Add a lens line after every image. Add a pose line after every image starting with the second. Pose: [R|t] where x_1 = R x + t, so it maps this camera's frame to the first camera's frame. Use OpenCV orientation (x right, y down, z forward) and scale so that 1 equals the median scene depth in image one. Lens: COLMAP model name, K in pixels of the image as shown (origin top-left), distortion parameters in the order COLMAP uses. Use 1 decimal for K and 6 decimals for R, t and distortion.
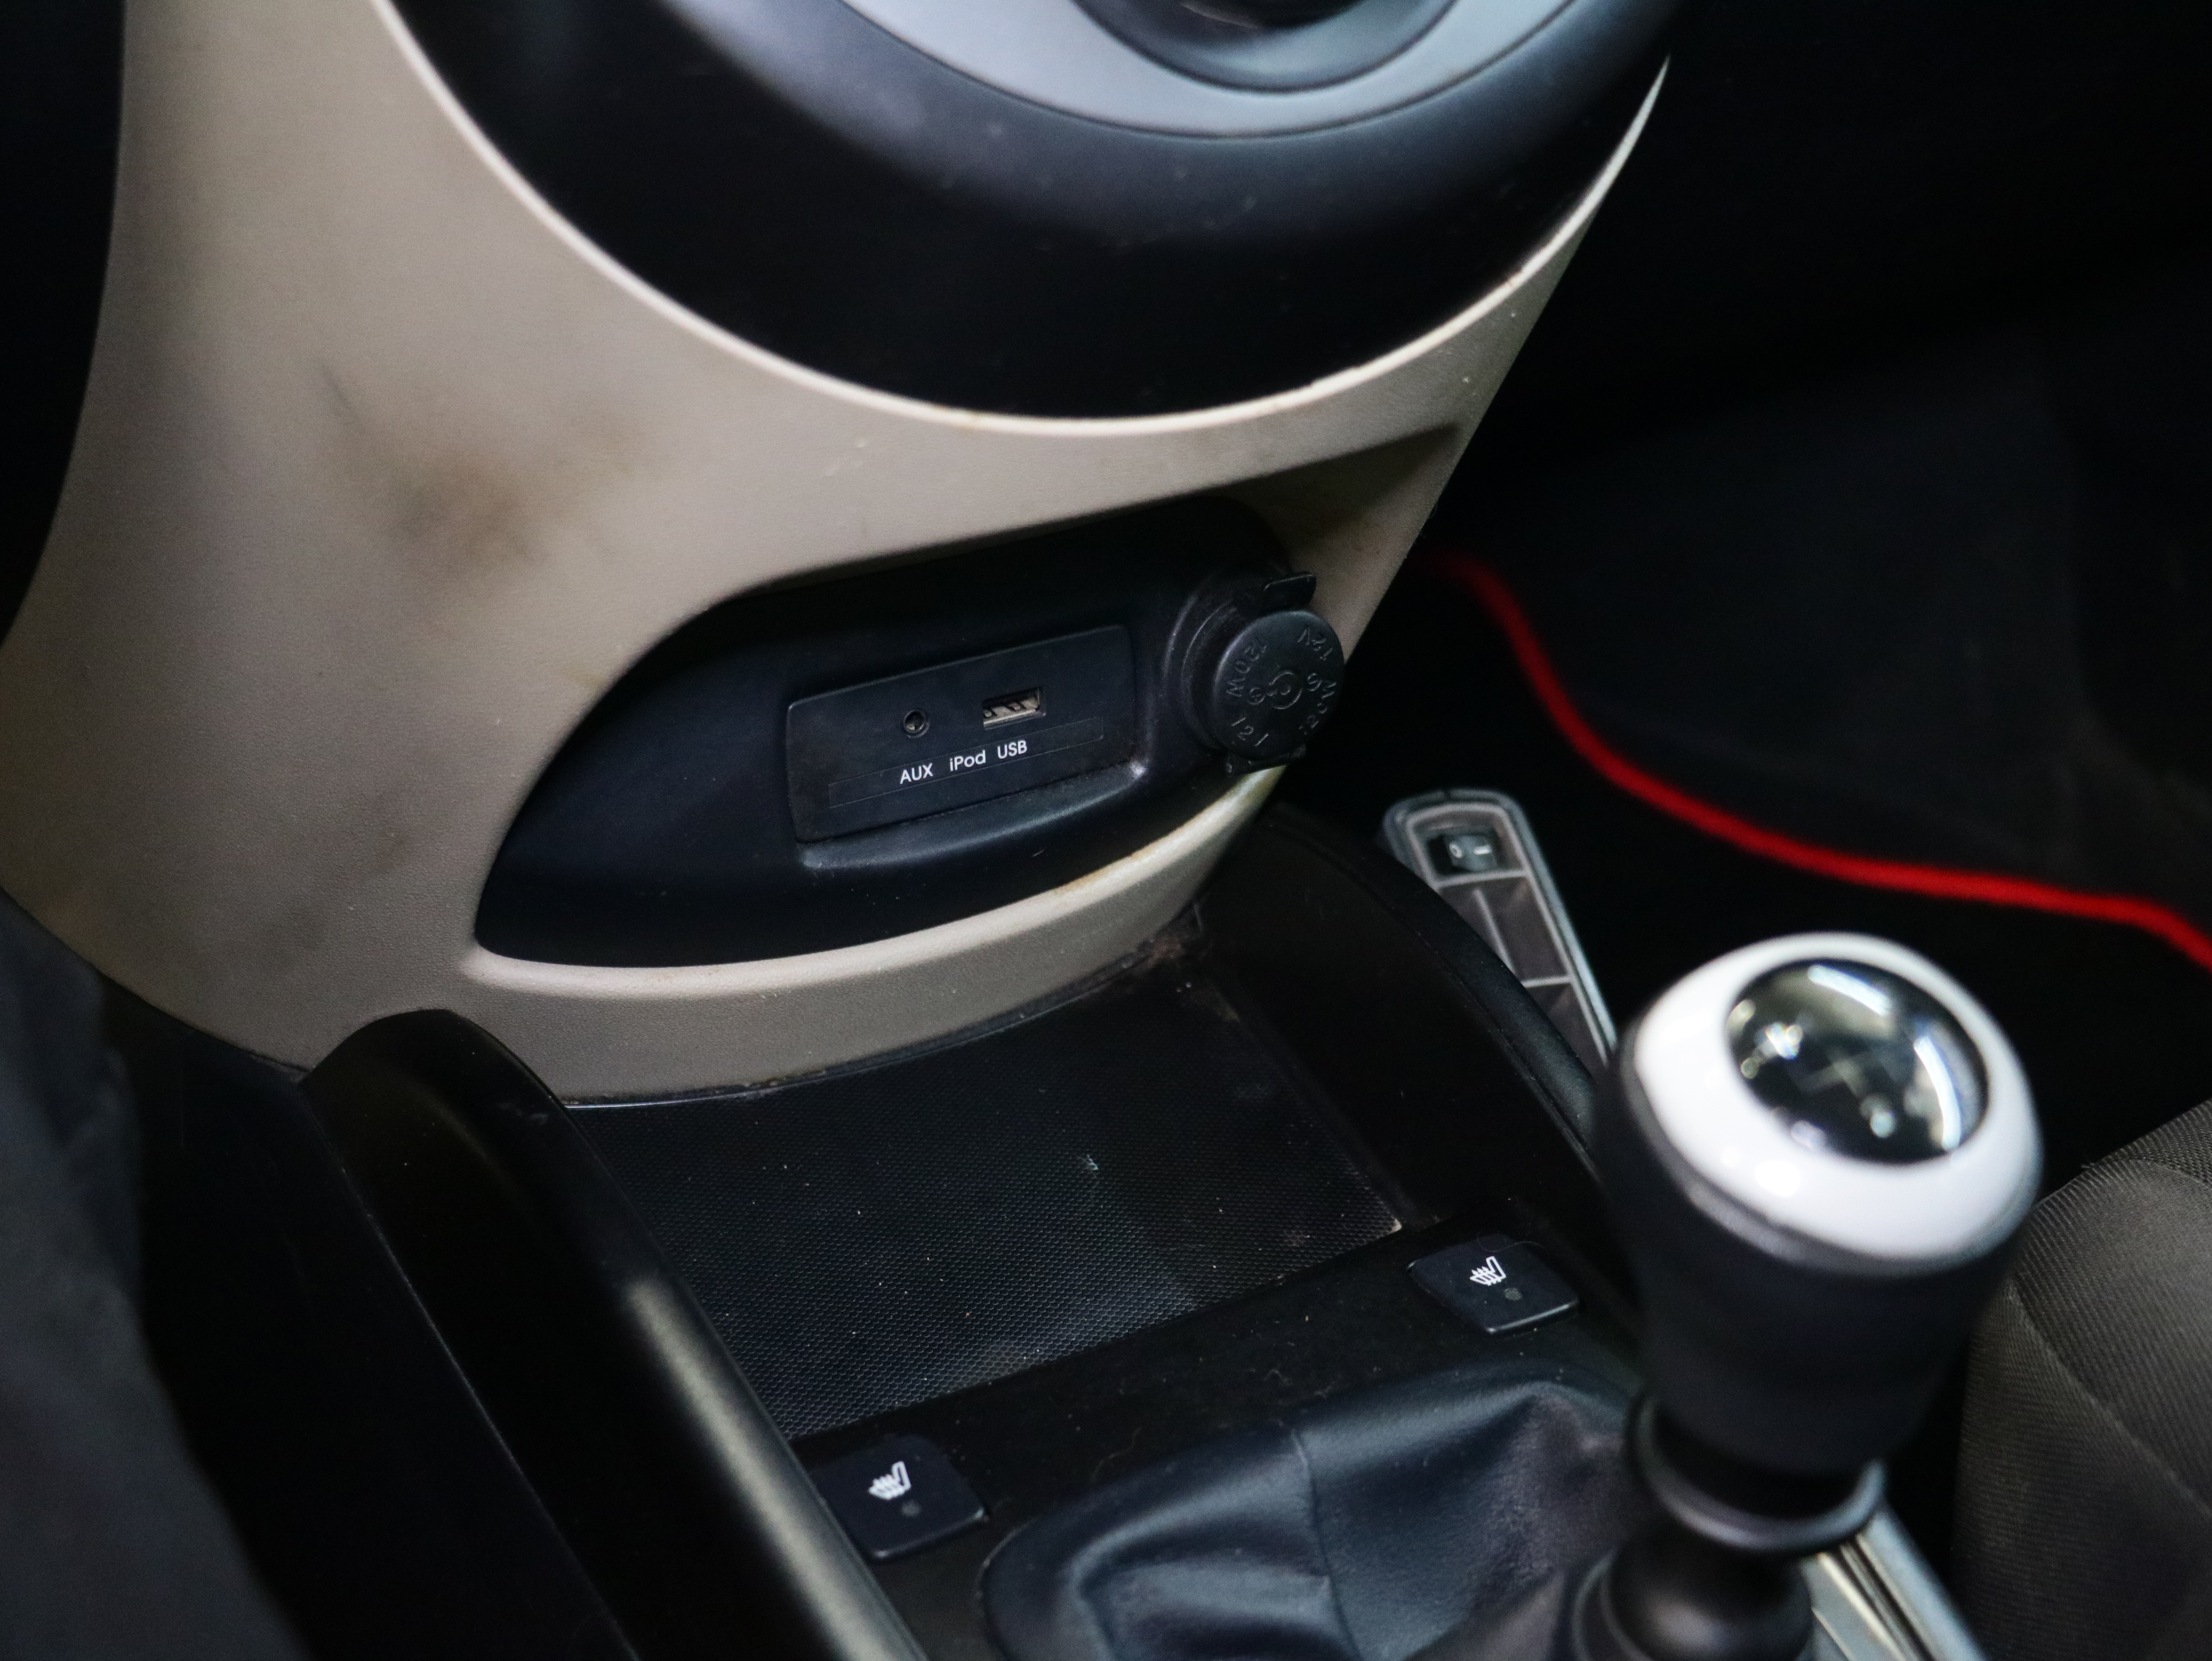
lens RADIAL K [[3206.5, 0, 1108.7], [0, 3206.5, 817.7], [0, 0, 1]] dist [0.004198, -0.069221]
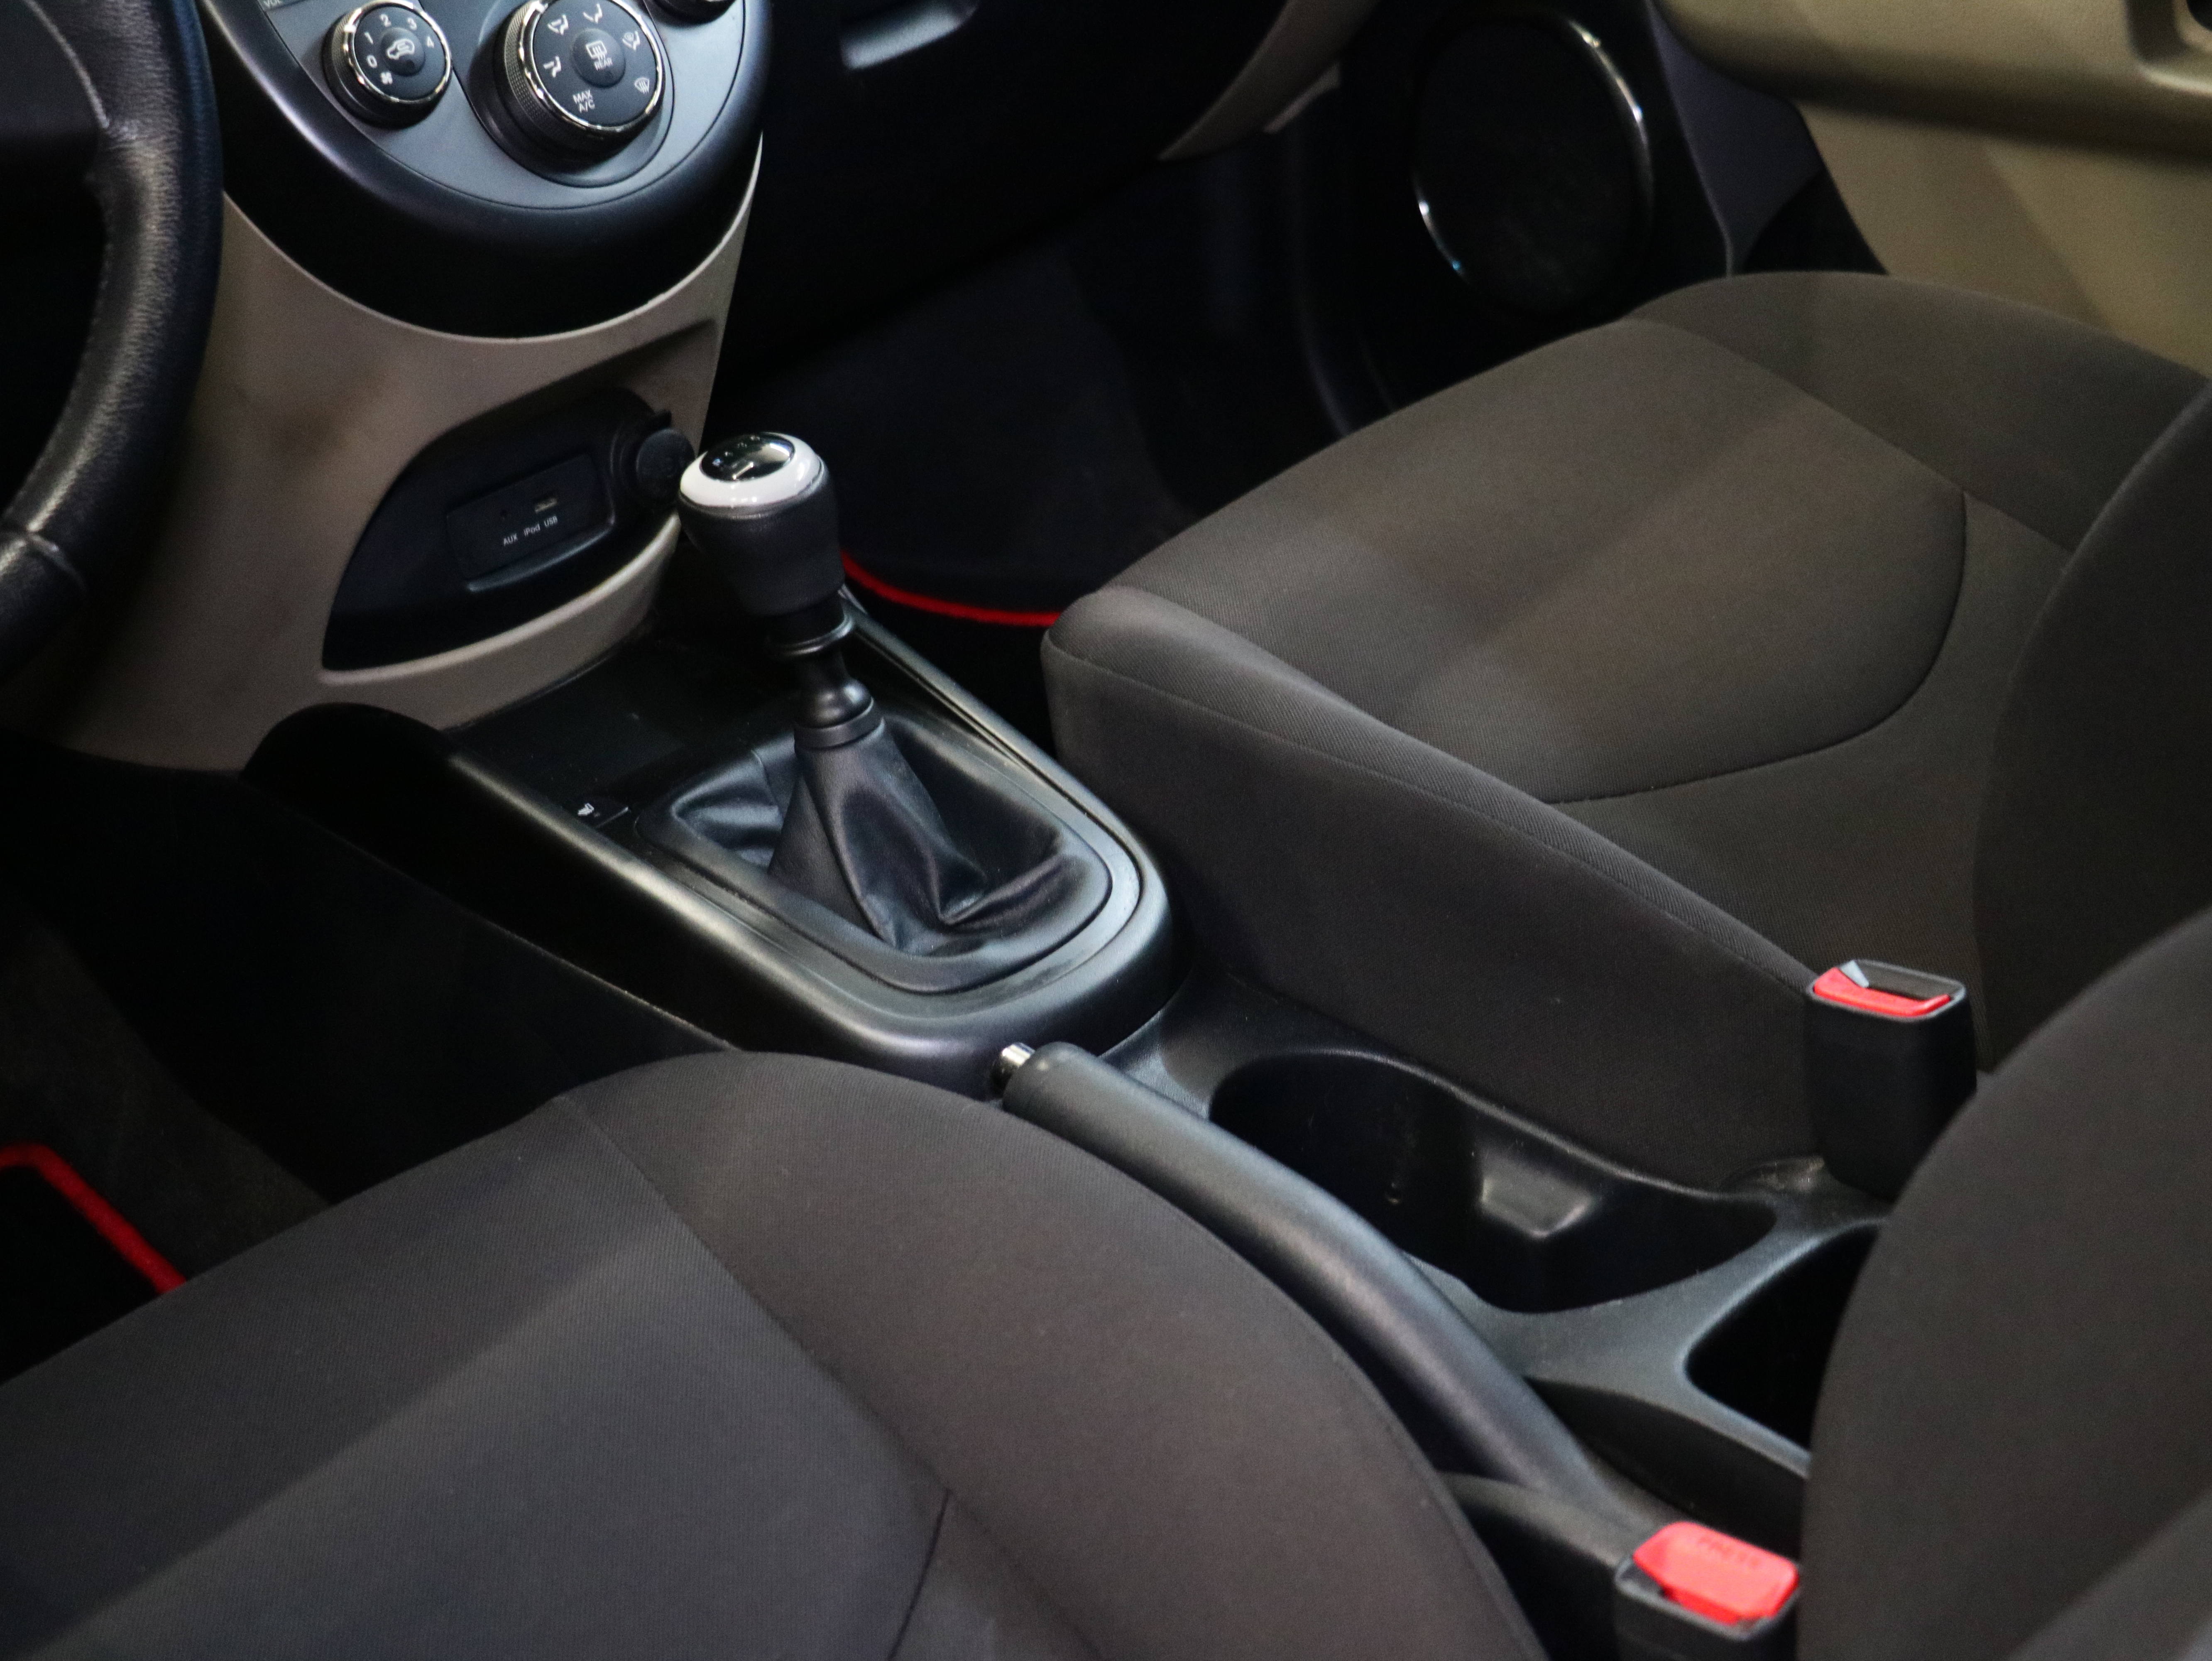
lens RADIAL K [[3206.5, 0, 1108.7], [0, 3206.5, 817.7], [0, 0, 1]] dist [0.004198, -0.069221]
pose [[0.952517, -0.242372, 0.184302, -0.118777], [0.250576, 0.967841, -0.022247, 0.313162], [-0.172983, 0.067372, 0.982618, -1.156117]]
